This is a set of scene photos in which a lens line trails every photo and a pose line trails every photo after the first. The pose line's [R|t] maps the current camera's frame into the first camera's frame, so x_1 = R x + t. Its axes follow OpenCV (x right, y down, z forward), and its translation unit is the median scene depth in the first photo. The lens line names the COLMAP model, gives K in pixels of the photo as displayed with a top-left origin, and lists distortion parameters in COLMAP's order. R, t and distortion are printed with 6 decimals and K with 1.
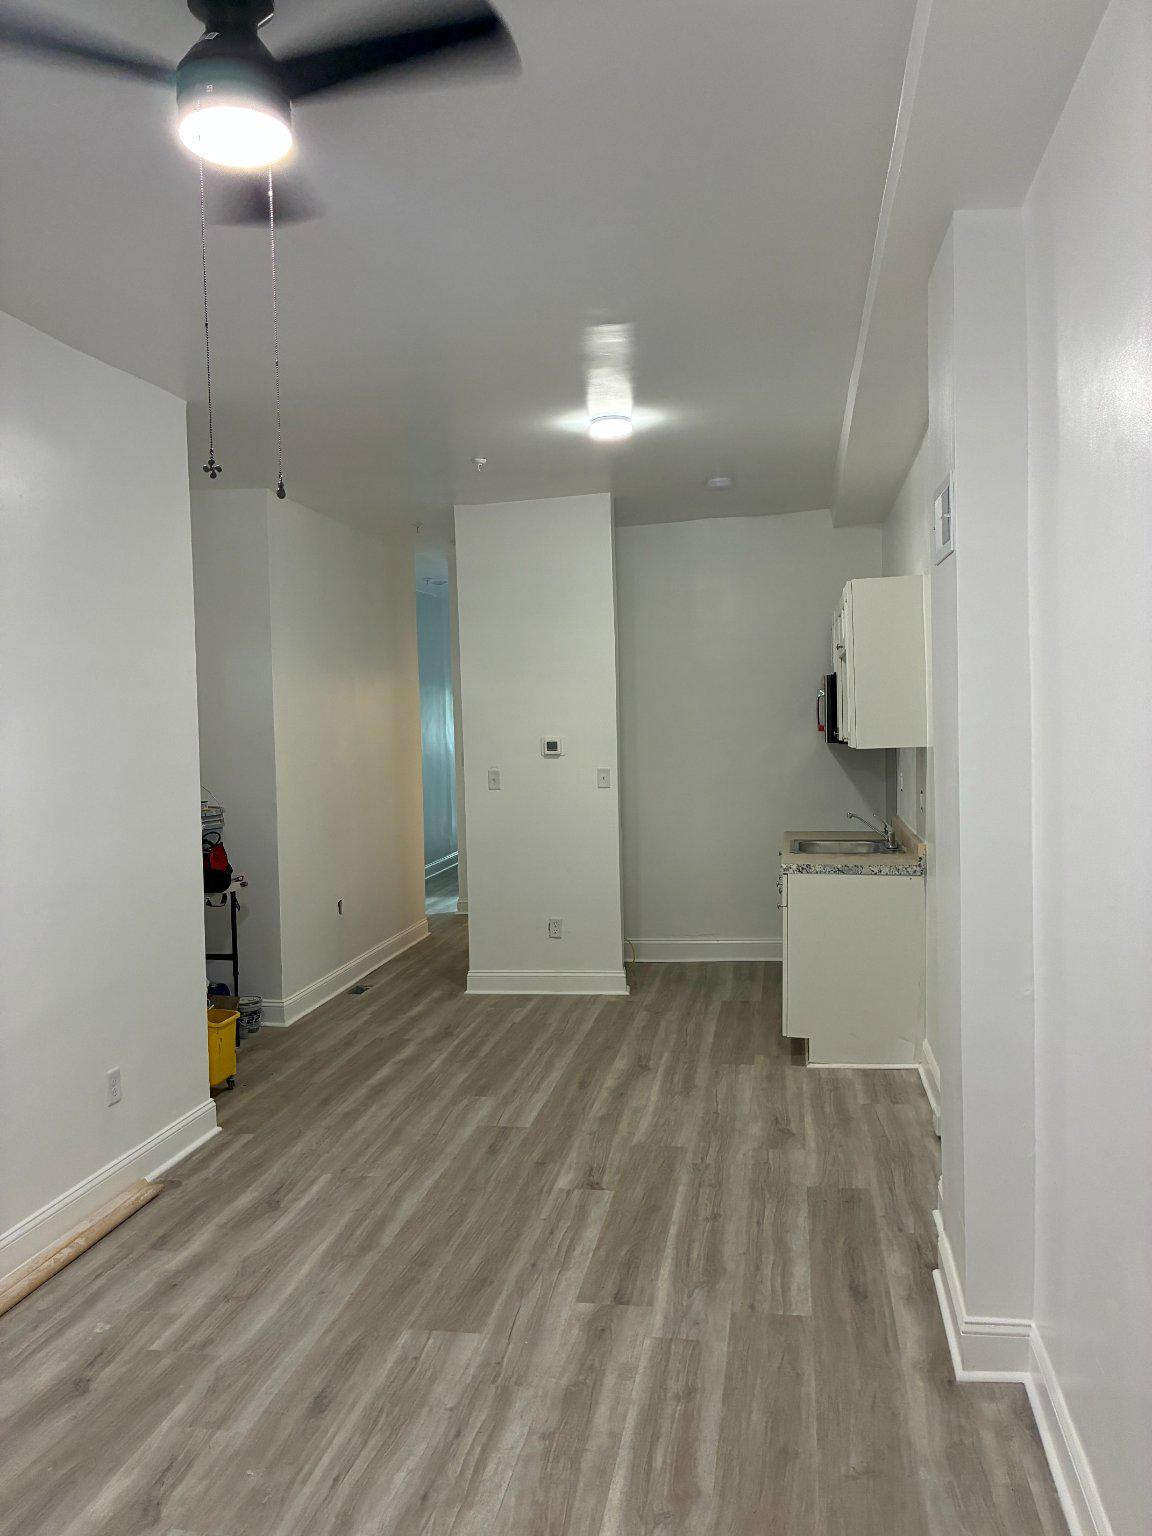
lens RADIAL K [[1179.6, 0, 575.5], [0, 1179.6, 769.4], [0, 0, 1]] dist [0.034283, -0.038769]
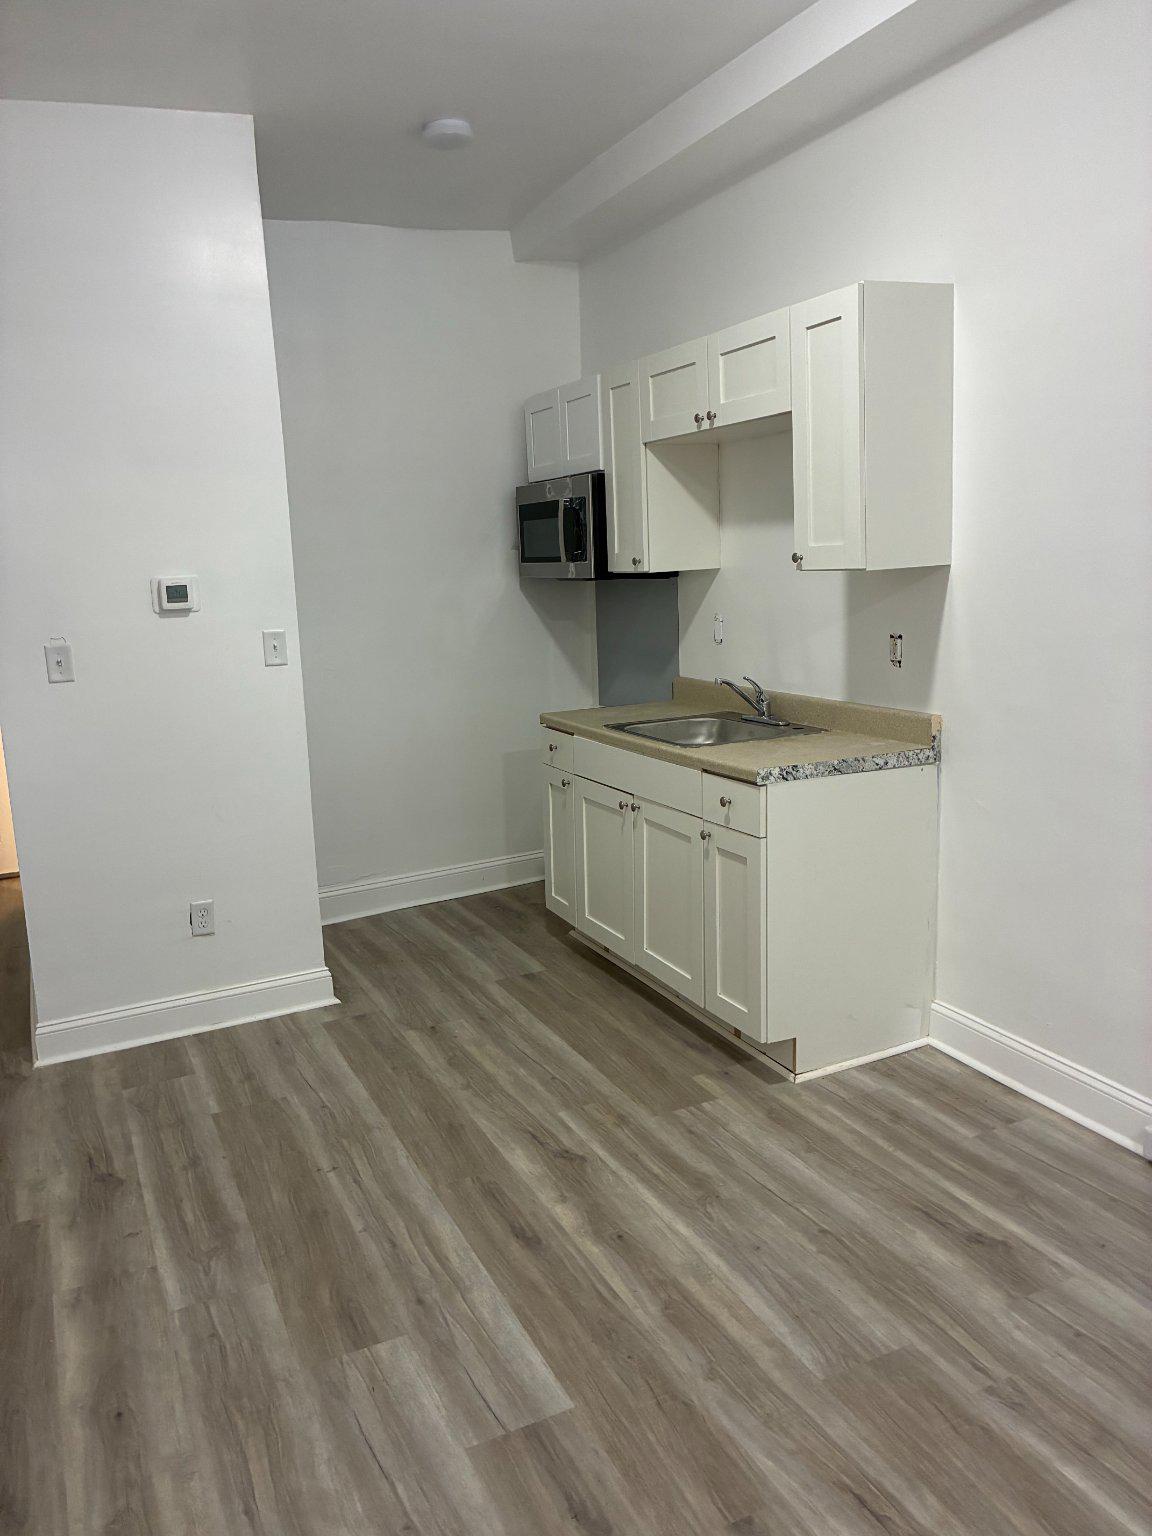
lens RADIAL K [[1179.6, 0, 576.0], [0, 1179.6, 763.5], [0, 0, 1]] dist [0.034283, -0.038769]
pose [[0.816728, -0.110904, 0.566264, -0.241383], [0.048353, 0.991058, 0.124361, -0.001633], [-0.574993, -0.074189, 0.814788, 0.571002]]
